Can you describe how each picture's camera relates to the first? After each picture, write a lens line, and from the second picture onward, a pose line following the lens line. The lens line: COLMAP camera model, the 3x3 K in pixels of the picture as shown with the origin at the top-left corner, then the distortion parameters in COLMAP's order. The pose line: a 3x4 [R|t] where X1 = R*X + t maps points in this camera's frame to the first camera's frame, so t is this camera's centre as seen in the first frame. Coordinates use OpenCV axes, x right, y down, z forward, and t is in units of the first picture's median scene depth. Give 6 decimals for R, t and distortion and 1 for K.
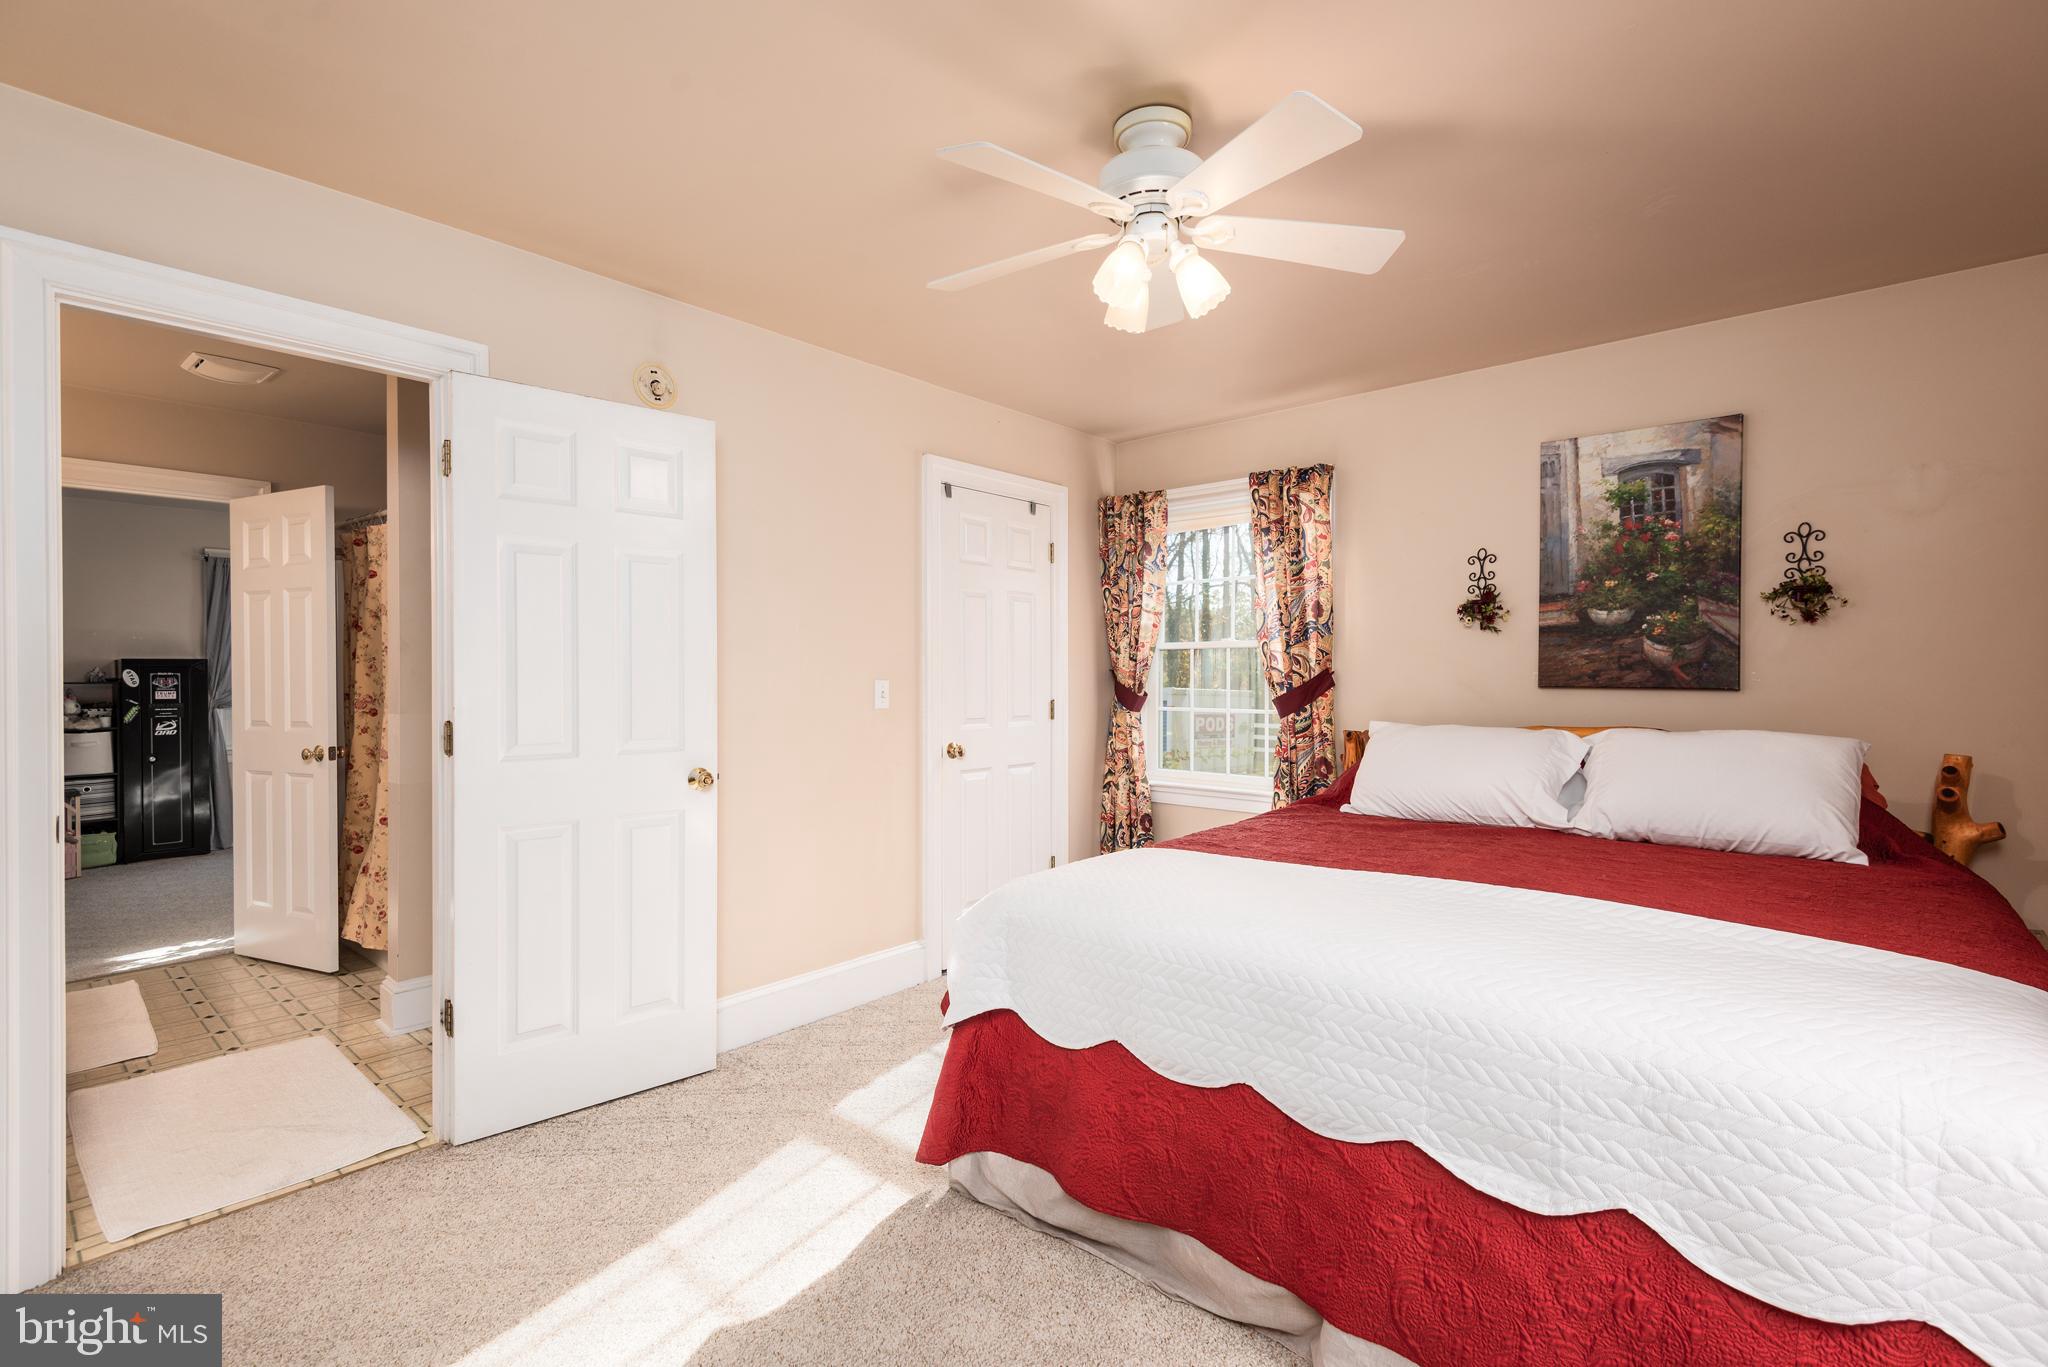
lens RADIAL K [[922.3, 0, 1024.0], [0, 922.3, 680.1], [0, 0, 1]] dist [0.018334, -0.005617]
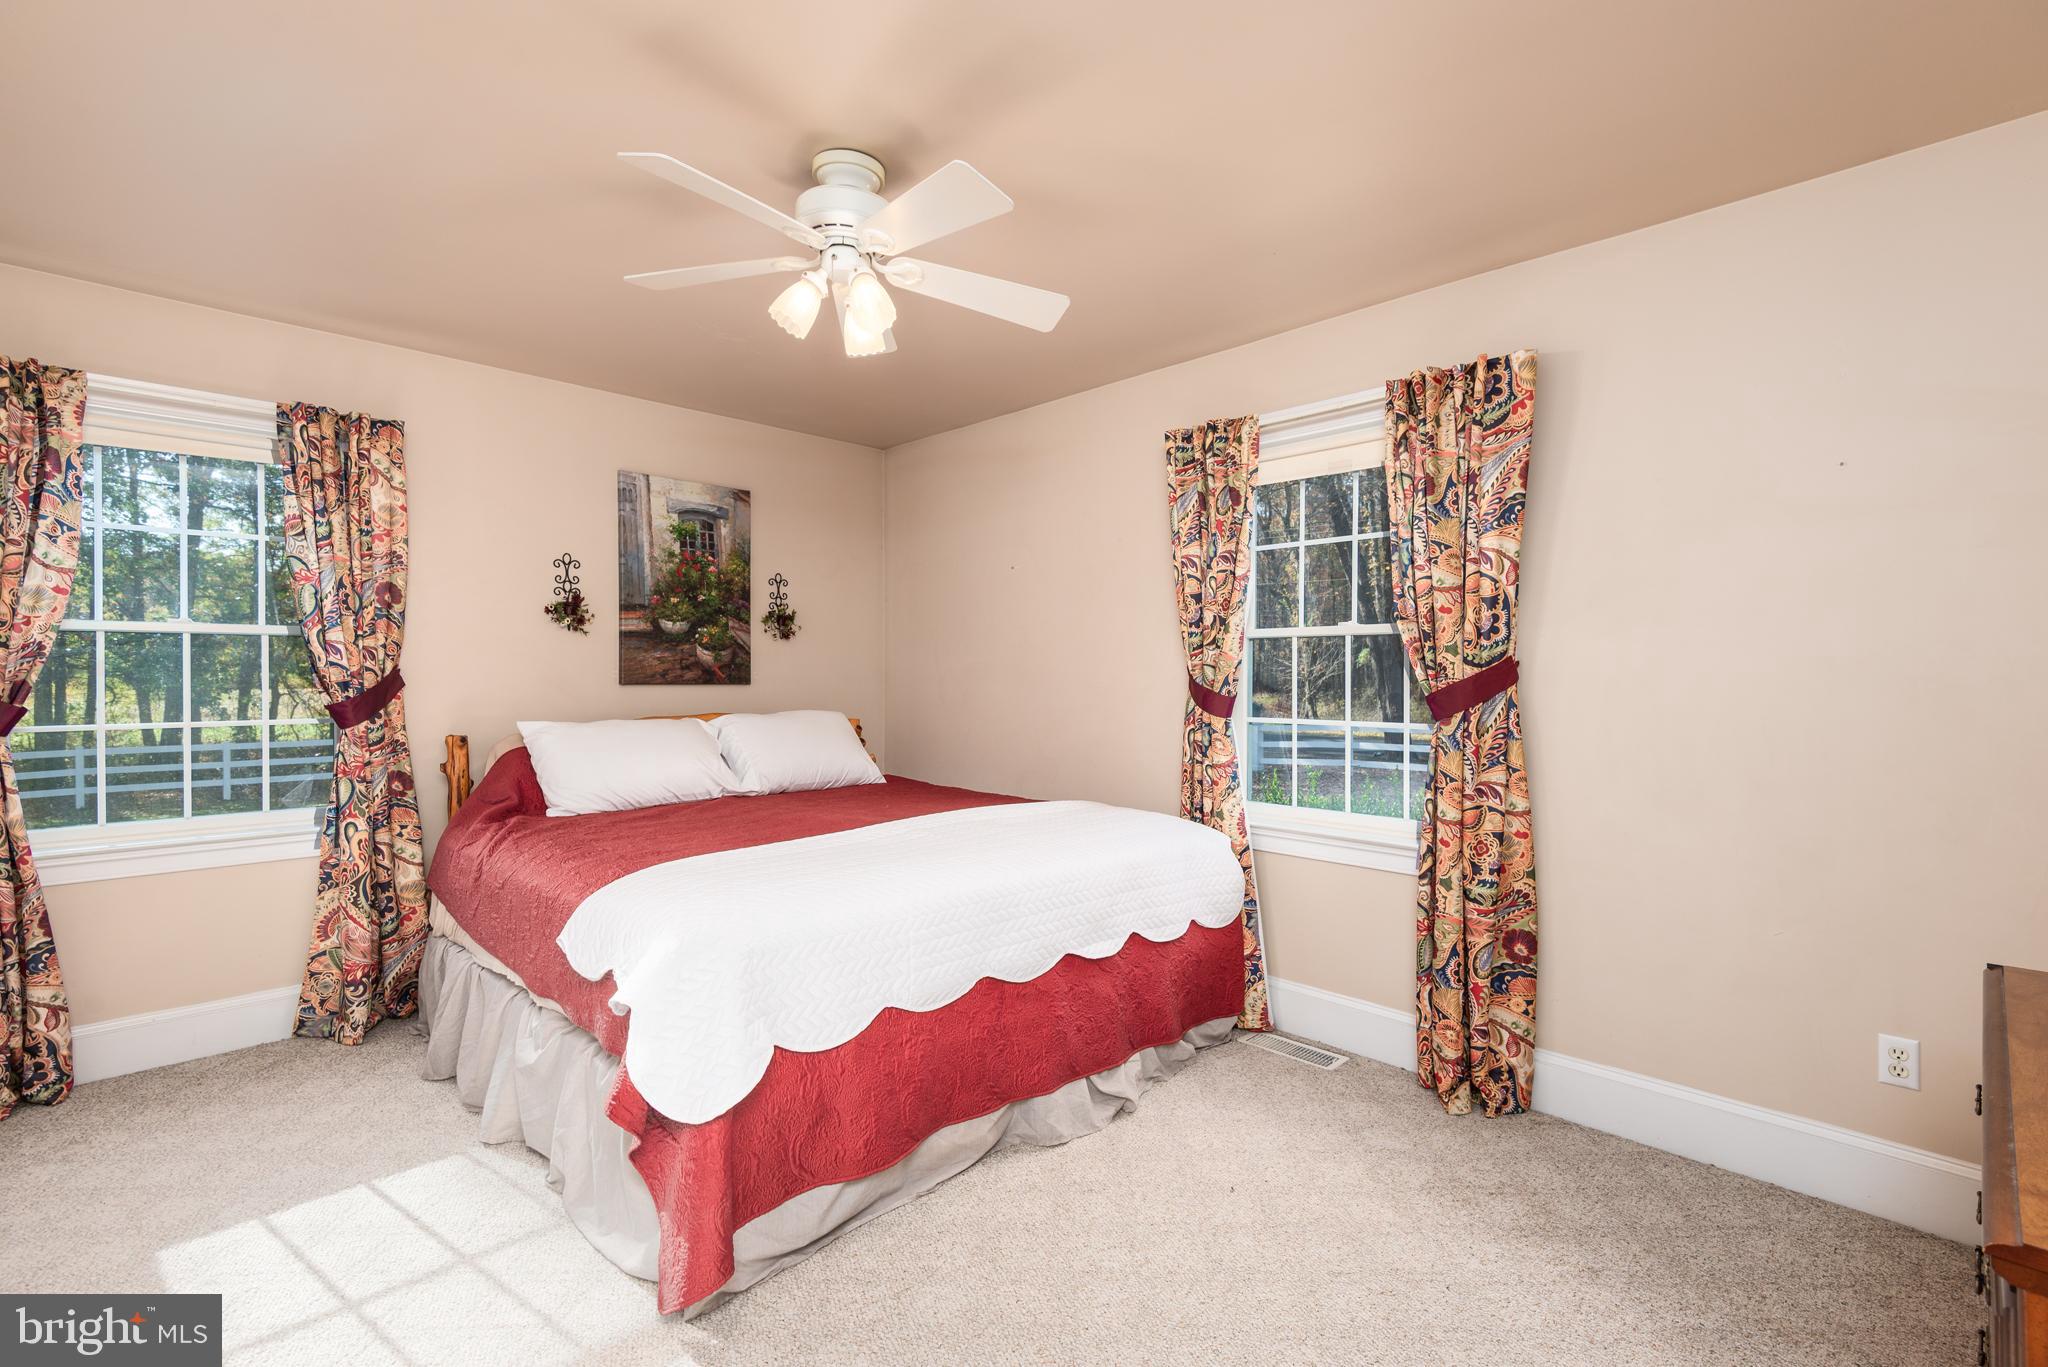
lens RADIAL K [[922.3, 0, 1033.5], [0, 922.3, 682.0], [0, 0, 1]] dist [0.018334, -0.005617]
pose [[0.052043, -0.010474, 0.998590, -0.580812], [0.001717, 0.999944, 0.010399, -0.006077], [-0.998643, 0.001173, 0.052058, 0.451275]]
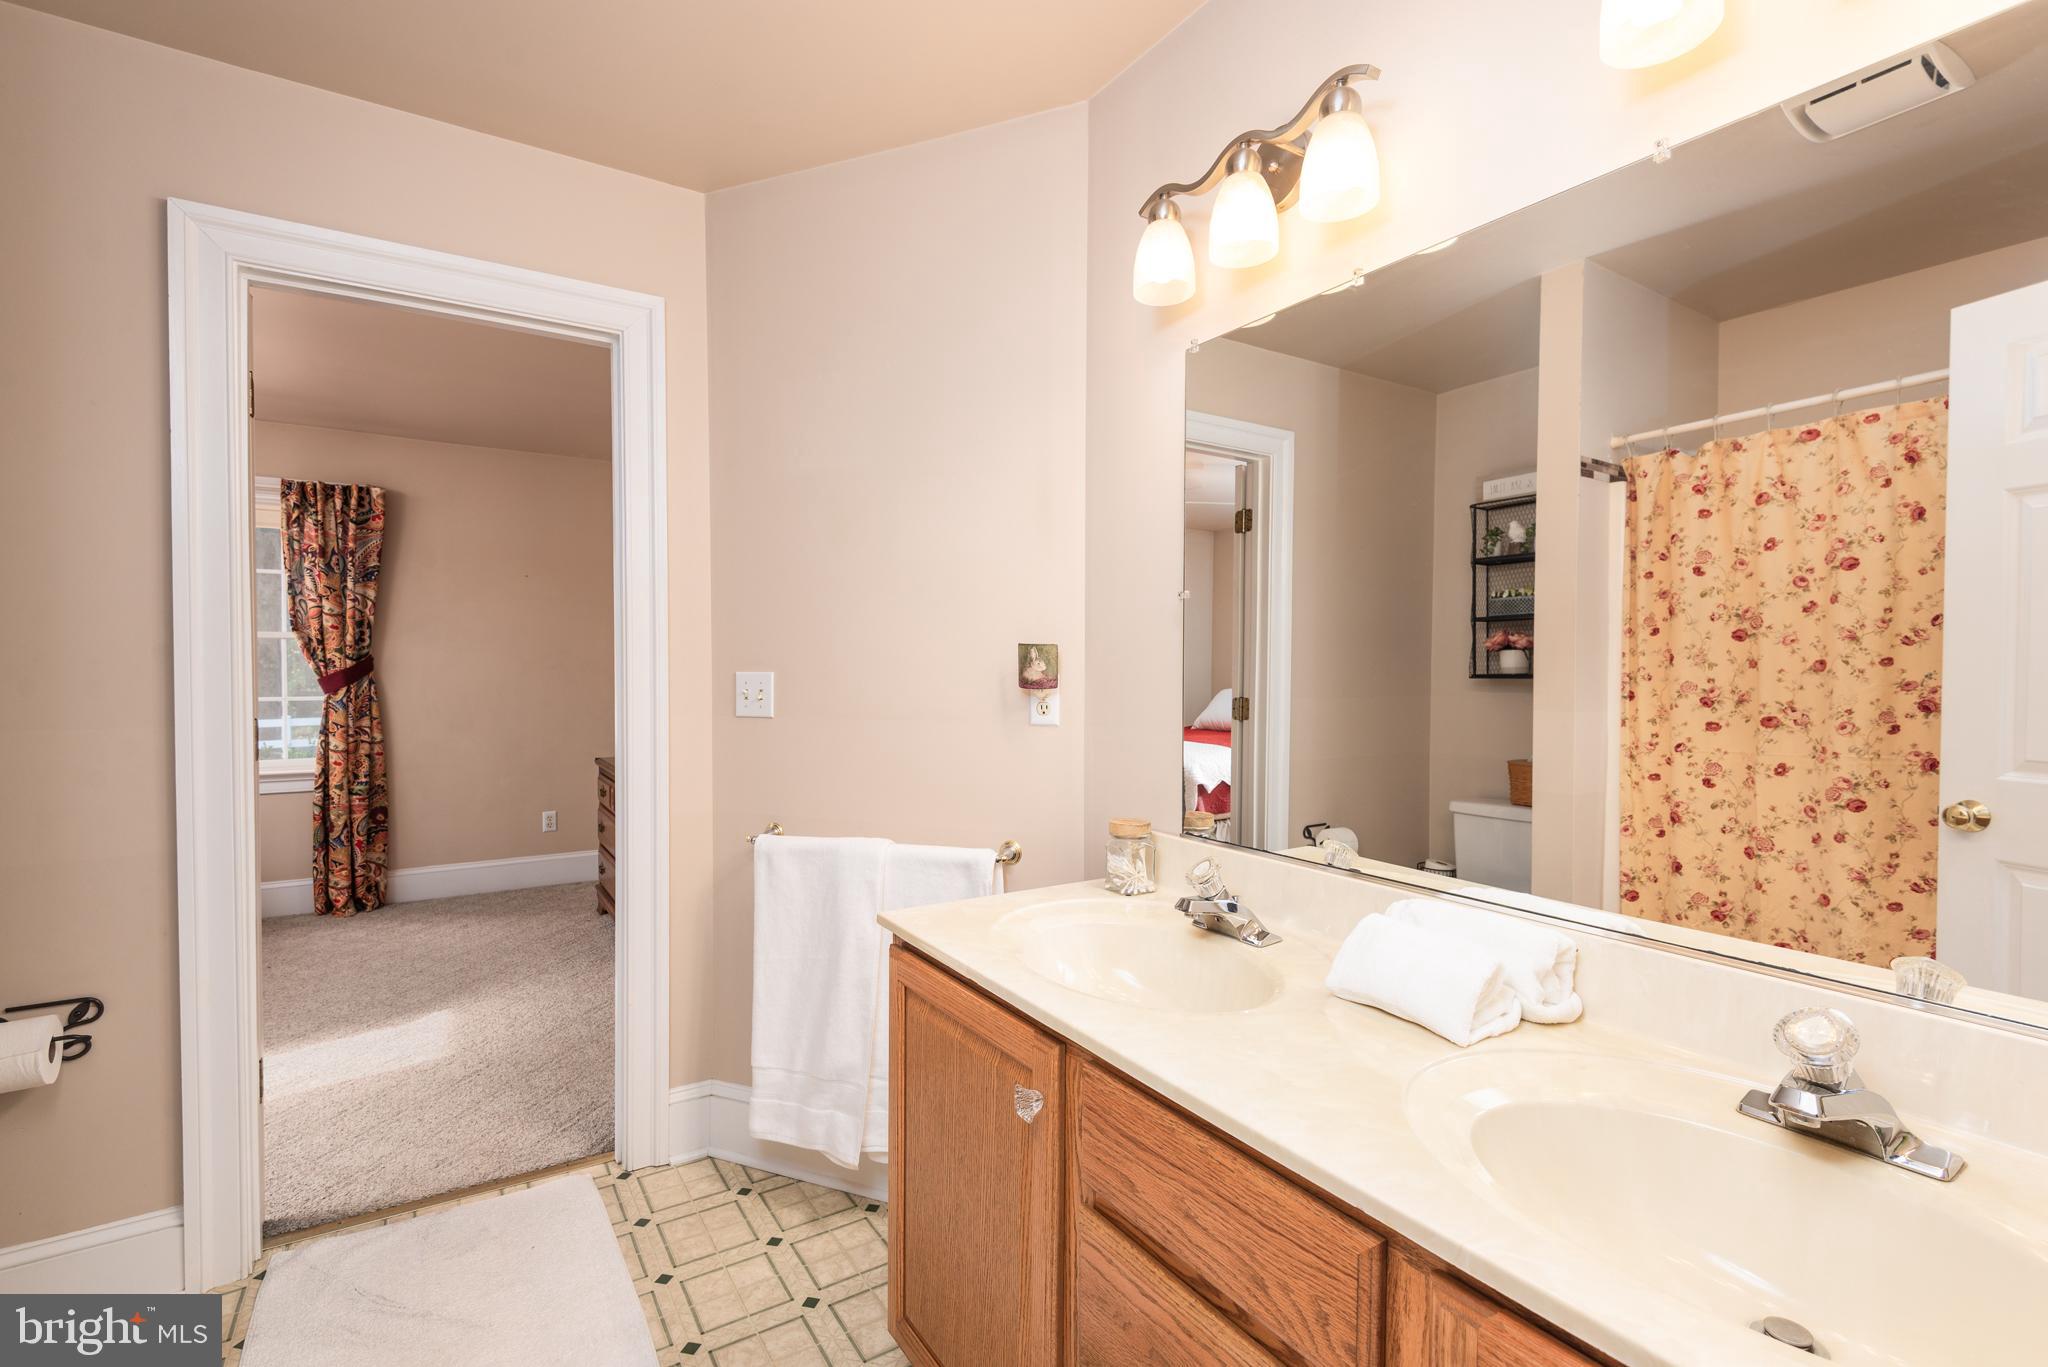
lens RADIAL K [[922.3, 0, 1022.2], [0, 922.3, 682.7], [0, 0, 1]] dist [0.018334, -0.005617]
pose [[-0.963805, -0.007154, 0.266512, -0.945951], [-0.002012, 0.999807, 0.019562, -0.006452], [-0.266600, 0.018317, -0.963633, 0.965246]]
